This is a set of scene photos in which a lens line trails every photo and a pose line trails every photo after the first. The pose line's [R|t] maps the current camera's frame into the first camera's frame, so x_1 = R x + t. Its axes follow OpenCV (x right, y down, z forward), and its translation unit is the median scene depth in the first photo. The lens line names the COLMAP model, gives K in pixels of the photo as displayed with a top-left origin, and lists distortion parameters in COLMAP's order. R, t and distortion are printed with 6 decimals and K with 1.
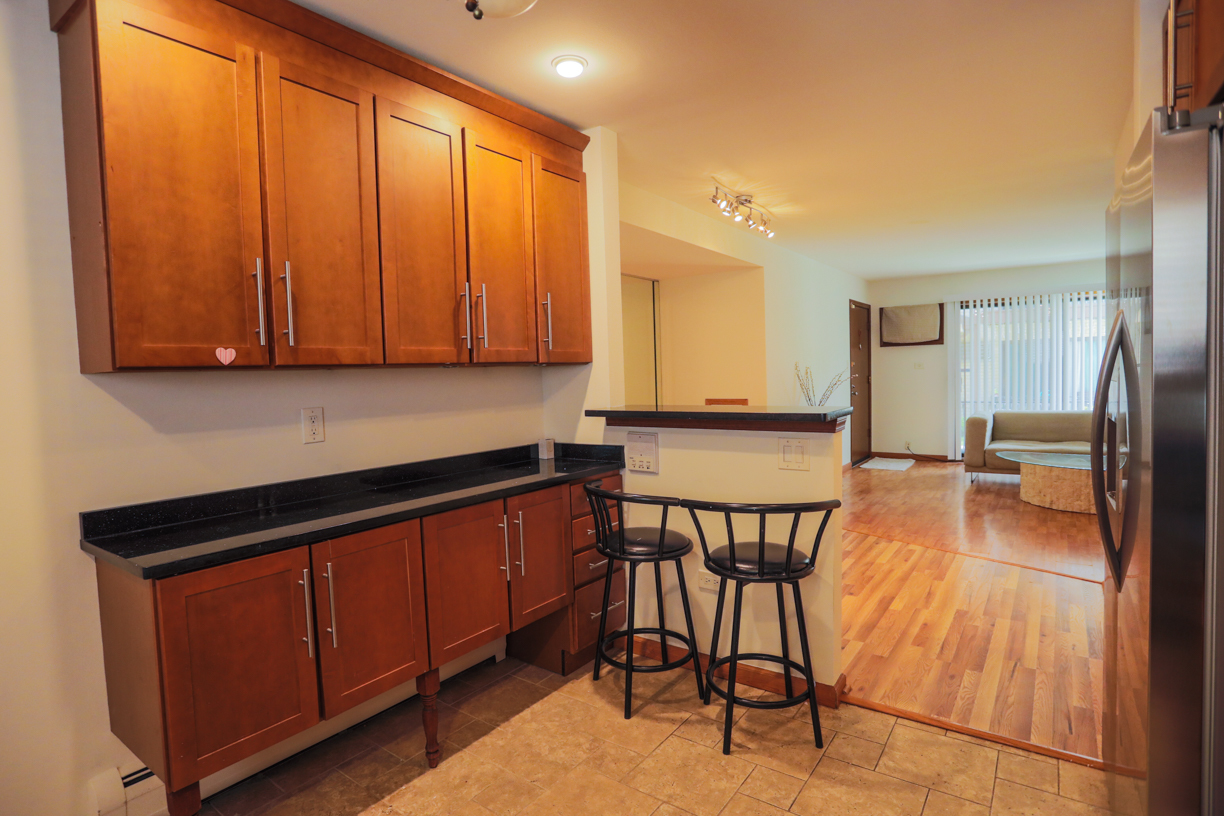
lens RADIAL K [[626.1, 0, 604.7], [0, 626.1, 407.2], [0, 0, 1]] dist [-0.078943, 0.037506]
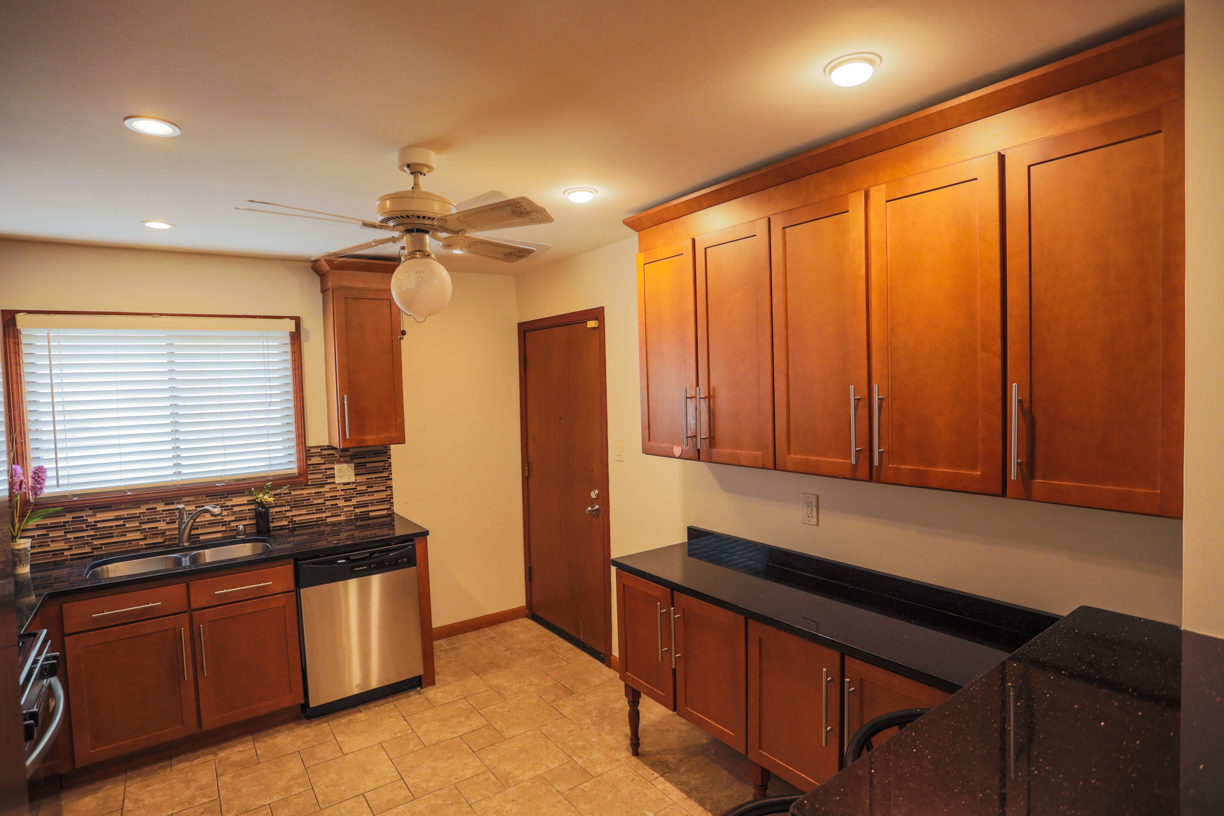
lens RADIAL K [[626.1, 0, 604.7], [0, 626.1, 407.2], [0, 0, 1]] dist [-0.078943, 0.037506]
pose [[-0.306202, 0.080461, -0.948560, 0.204430], [-0.009340, 0.996120, 0.087511, -0.073922], [0.951921, 0.035656, -0.304262, 0.287820]]
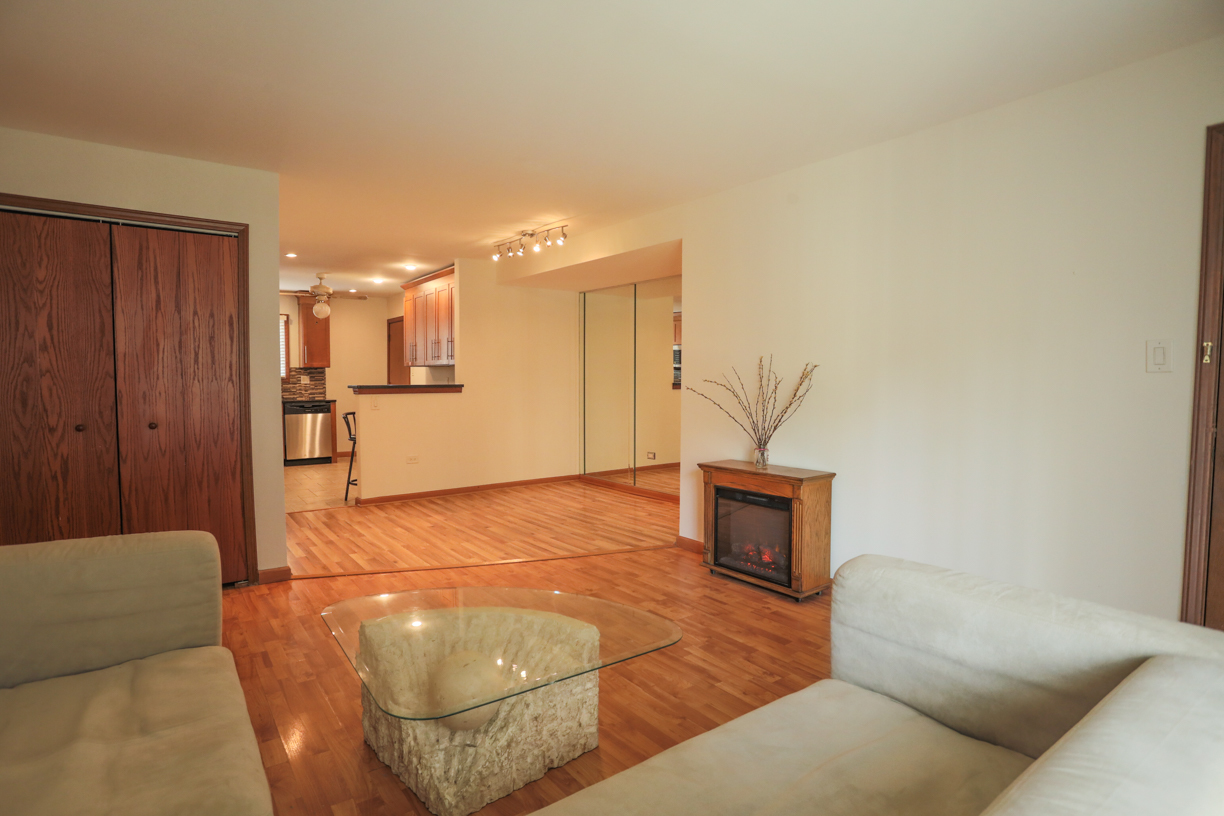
lens RADIAL K [[626.1, 0, 604.7], [0, 626.1, 407.2], [0, 0, 1]] dist [-0.078943, 0.037506]
pose [[-0.292426, 0.076851, -0.953195, 0.781747], [-0.043682, 0.994652, 0.093594, -0.059575], [0.955290, 0.069006, -0.287505, 0.848834]]
